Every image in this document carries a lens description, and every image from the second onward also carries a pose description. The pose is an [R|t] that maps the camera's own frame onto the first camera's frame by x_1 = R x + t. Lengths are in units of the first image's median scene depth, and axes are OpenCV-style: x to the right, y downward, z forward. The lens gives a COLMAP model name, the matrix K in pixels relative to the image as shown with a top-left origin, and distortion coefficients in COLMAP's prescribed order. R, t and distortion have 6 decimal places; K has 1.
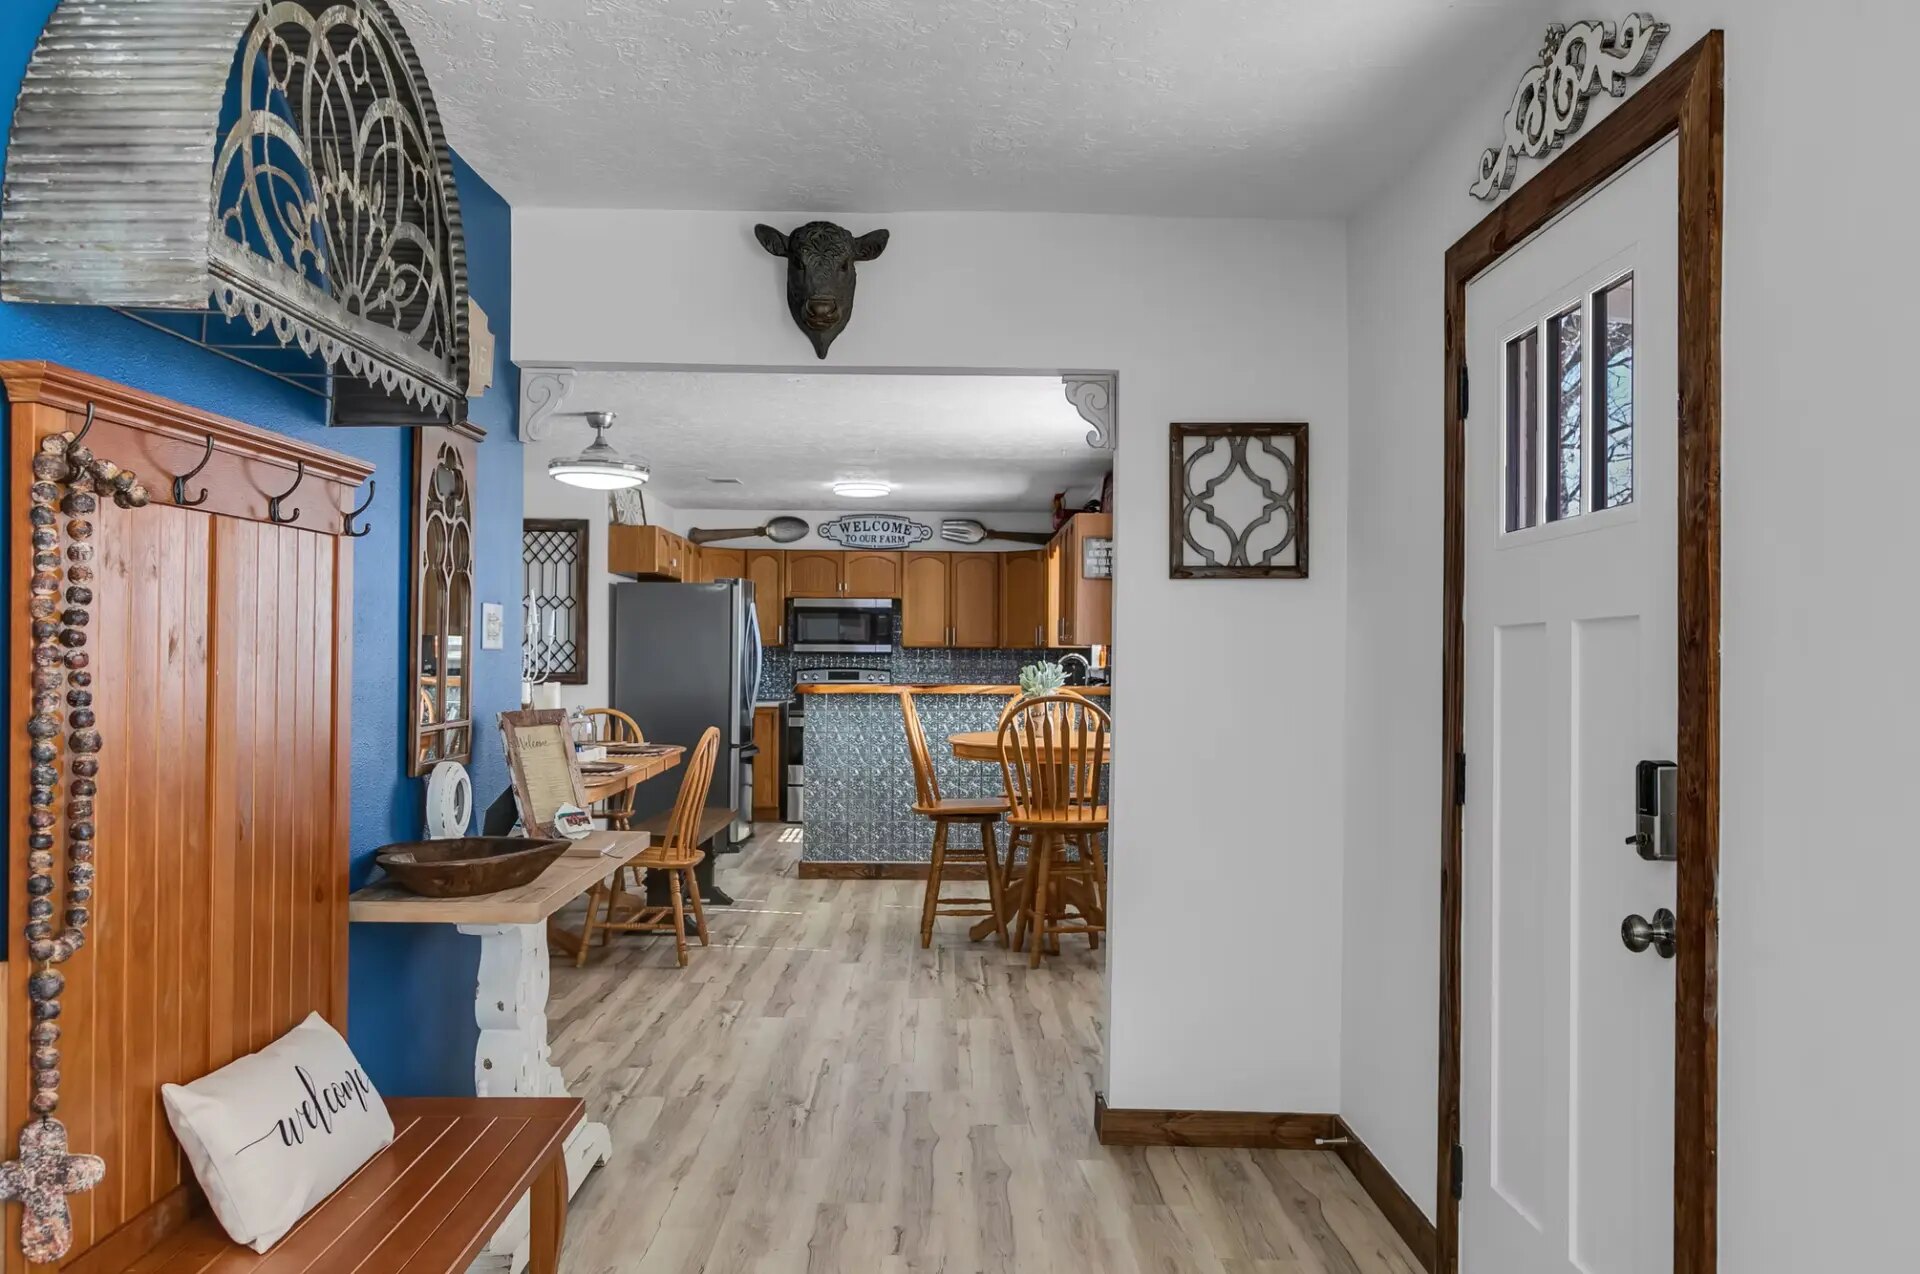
lens RADIAL K [[1494.7, 0, 1022.1], [0, 1494.7, 641.7], [0, 0, 1]] dist [0.003090, -0.000020]
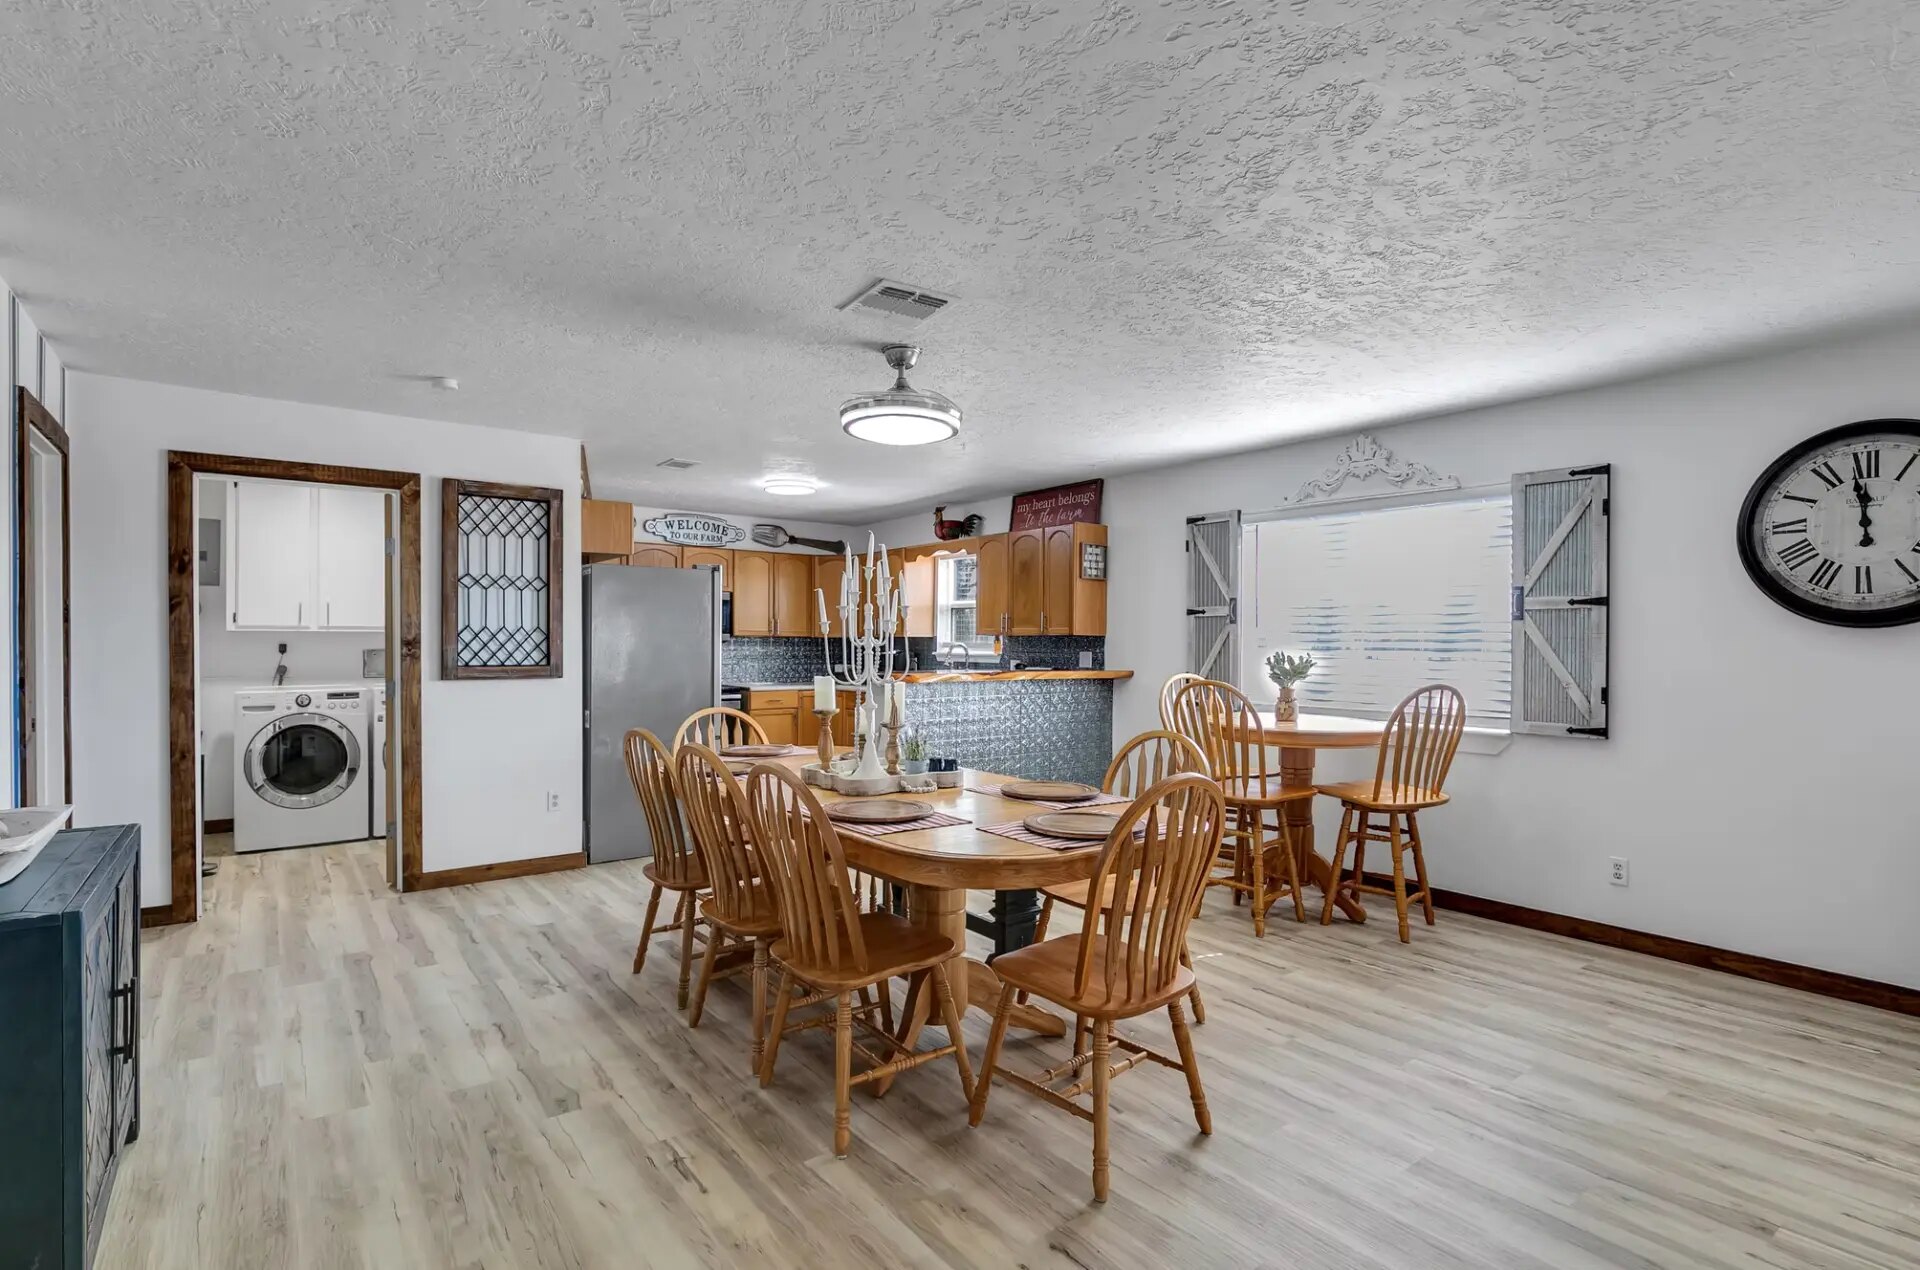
lens RADIAL K [[911.8, 0, 954.9], [0, 911.8, 644.4], [0, 0, 1]] dist [0.001983, -0.000201]
pose [[0.823284, -0.001603, 0.567628, -0.401085], [-0.005453, 0.999928, 0.010734, 0.002072], [-0.567604, -0.011932, 0.823215, 0.423913]]
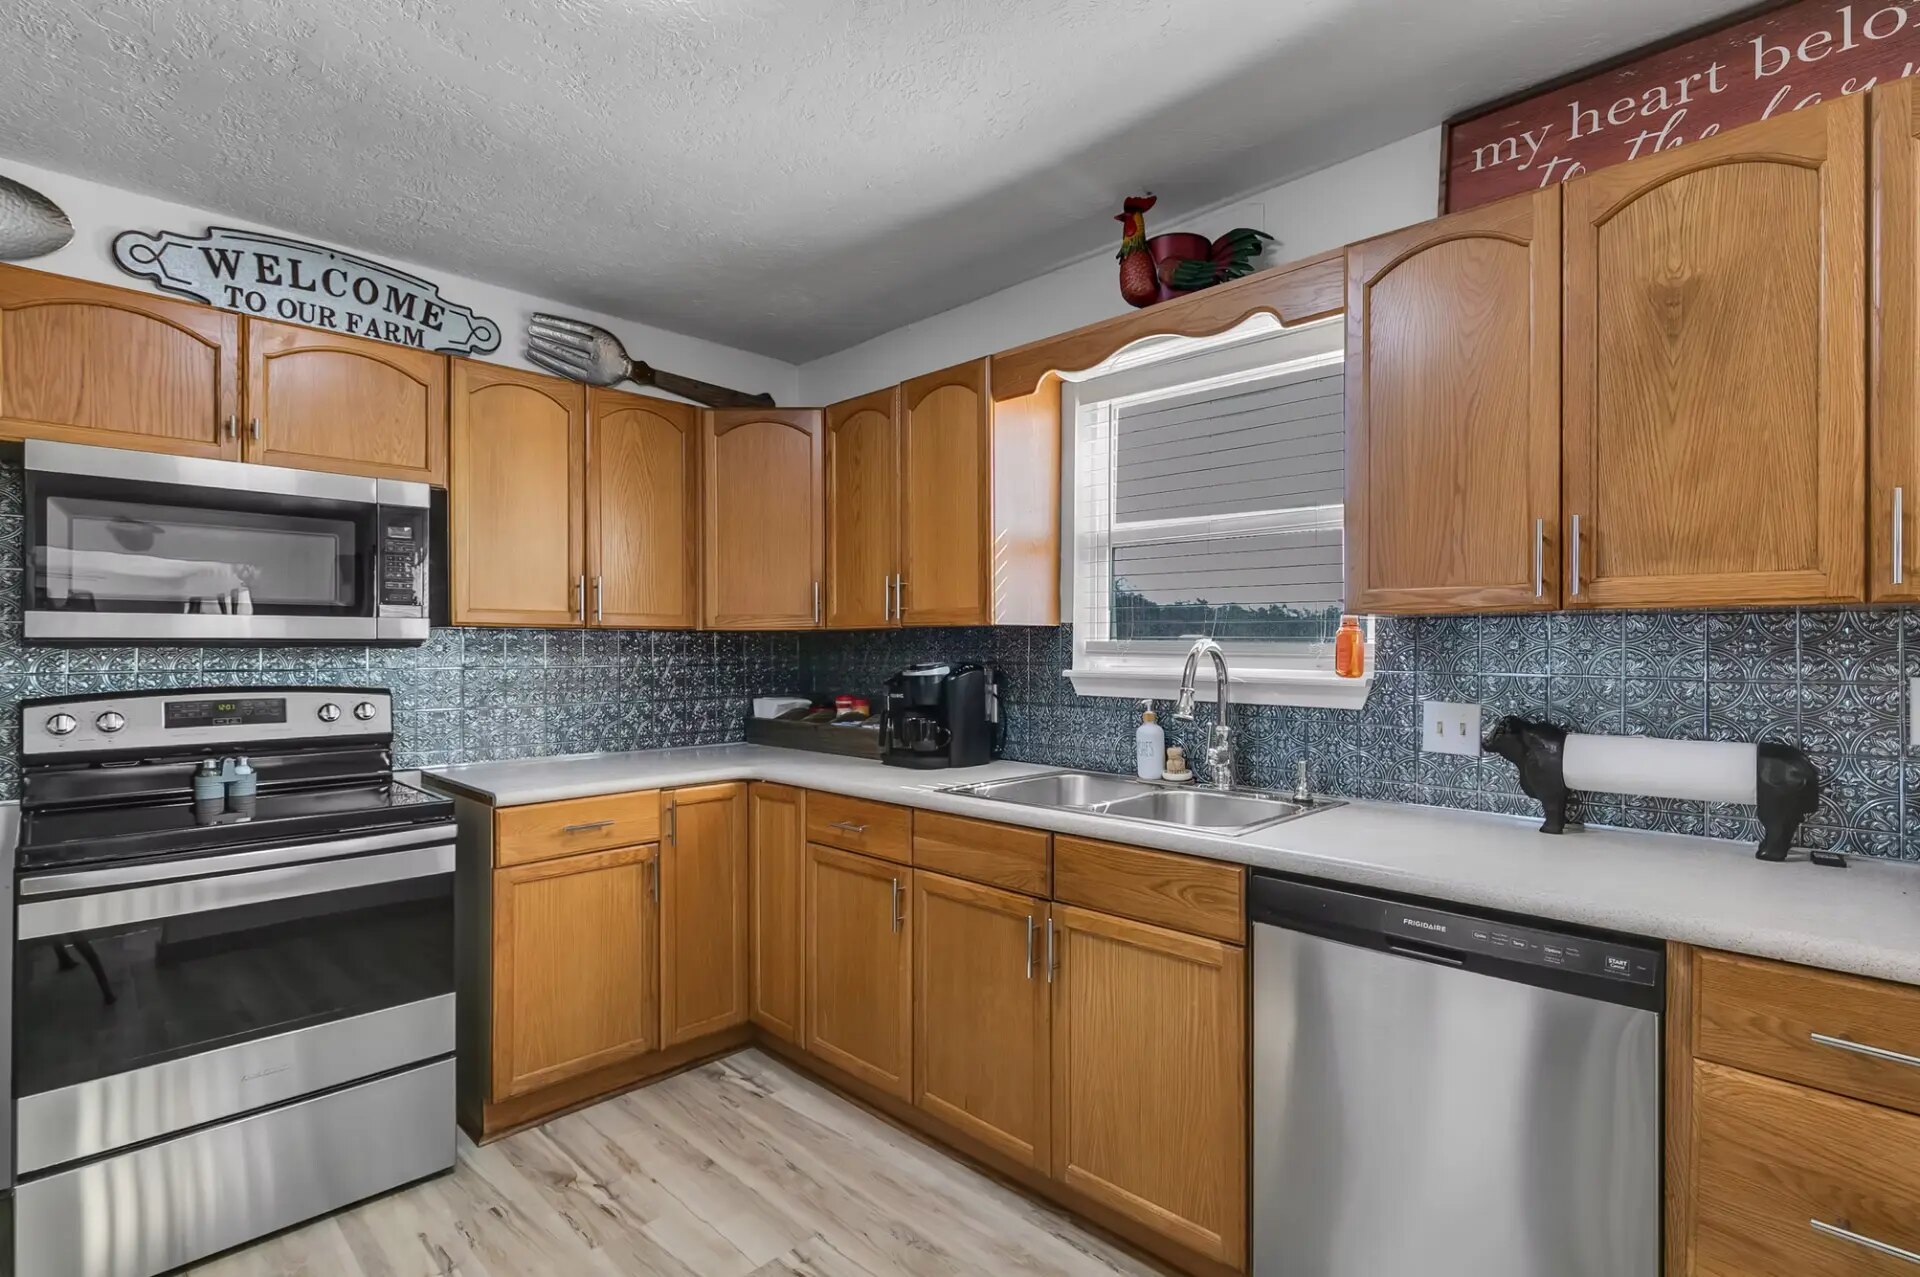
lens RADIAL K [[911.8, 0, 954.9], [0, 911.8, 647.9], [0, 0, 1]] dist [0.001983, -0.000201]
pose [[0.734589, -0.008629, 0.678458, -0.170522], [-0.001858, 0.999890, 0.014729, 0.006843], [-0.678510, -0.012080, 0.734492, 0.921366]]
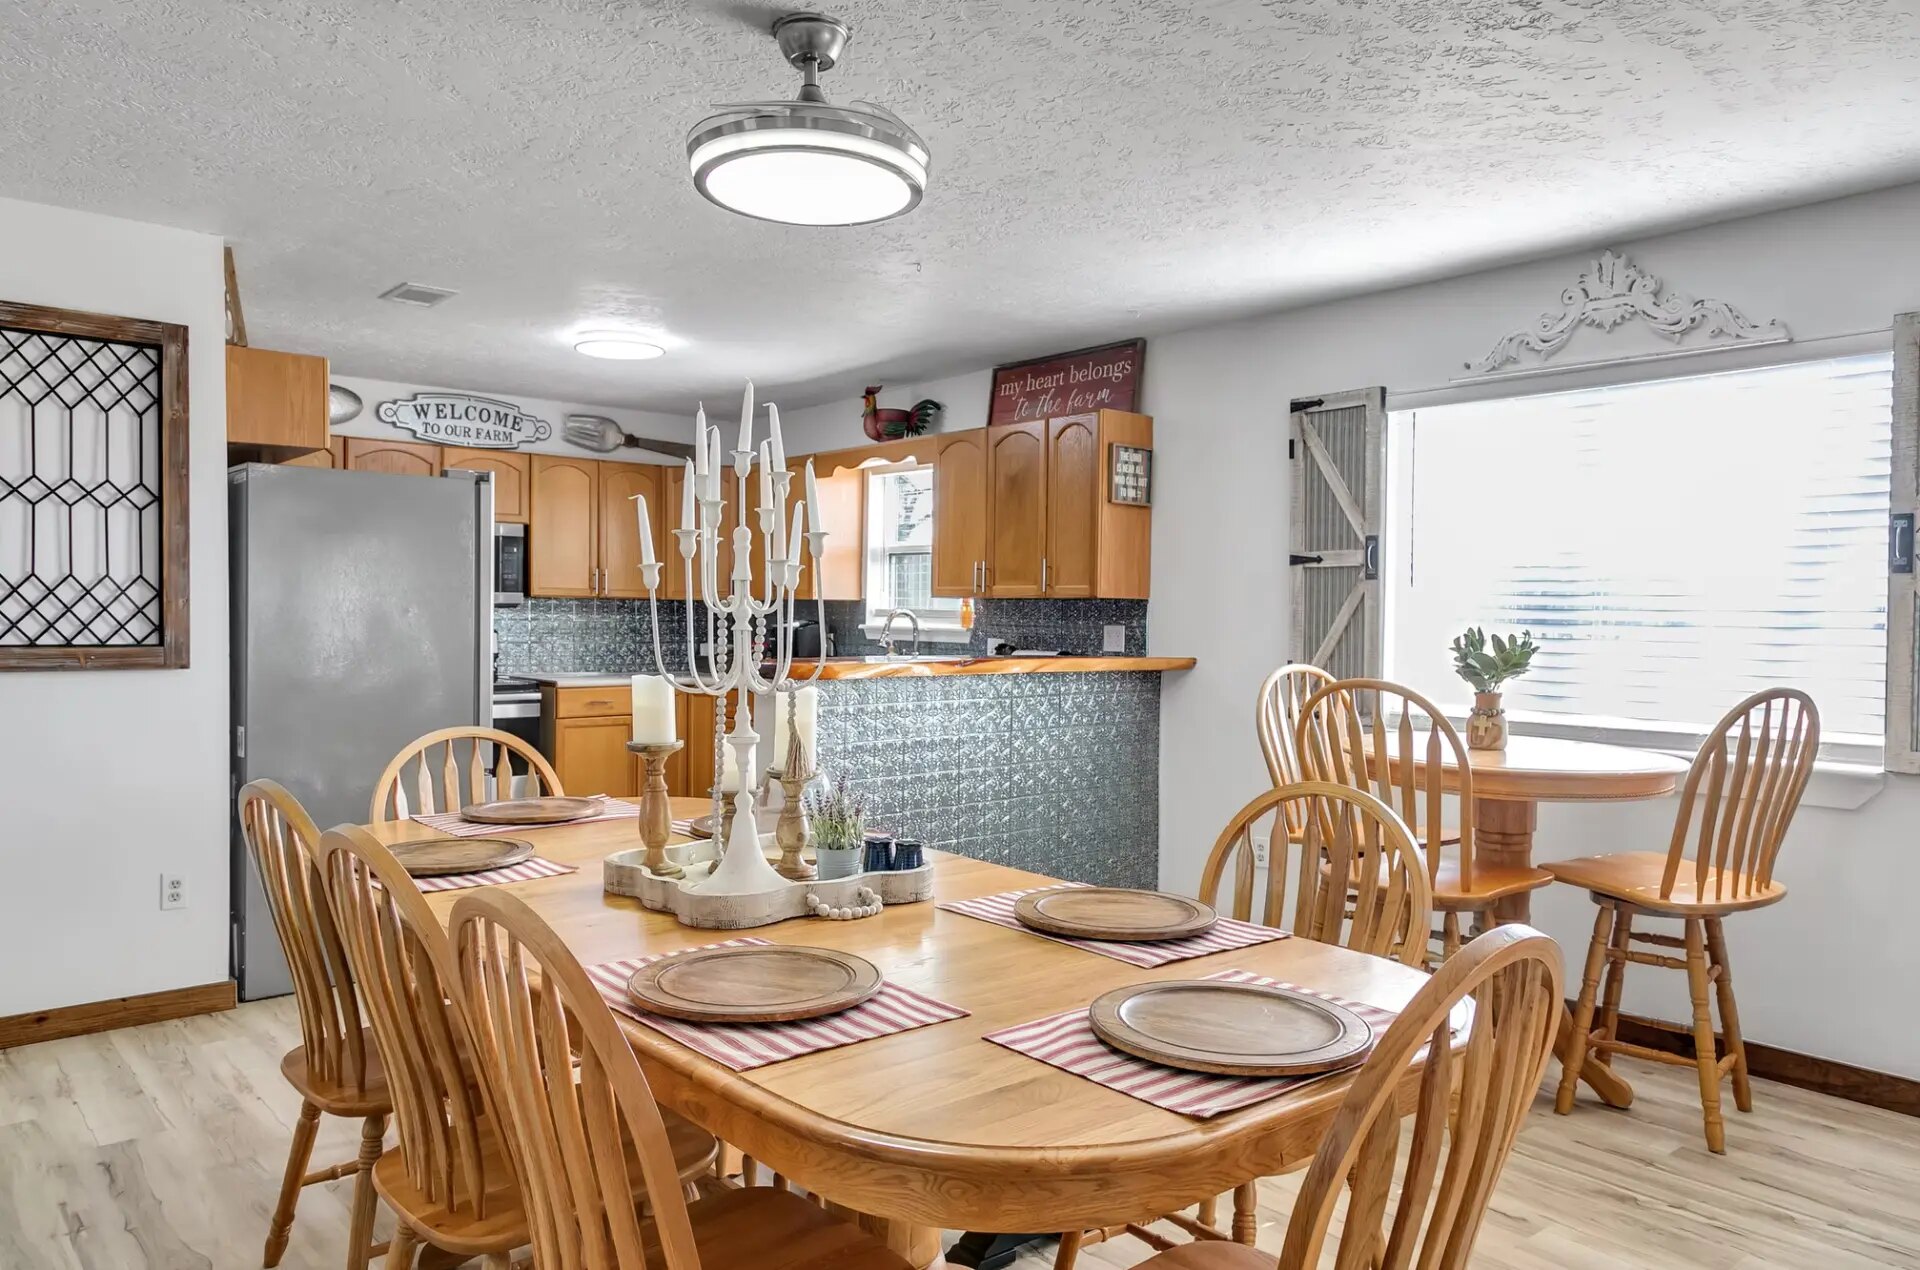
lens RADIAL K [[1298.2, 0, 957.7], [0, 1298.2, 629.6], [0, 0, 1]] dist [0.035549, 0.000715]
pose [[0.789998, -0.005331, 0.613087, -0.351789], [-0.011308, 0.999665, 0.023263, 0.003400], [-0.613006, -0.025310, 0.789673, 0.505935]]
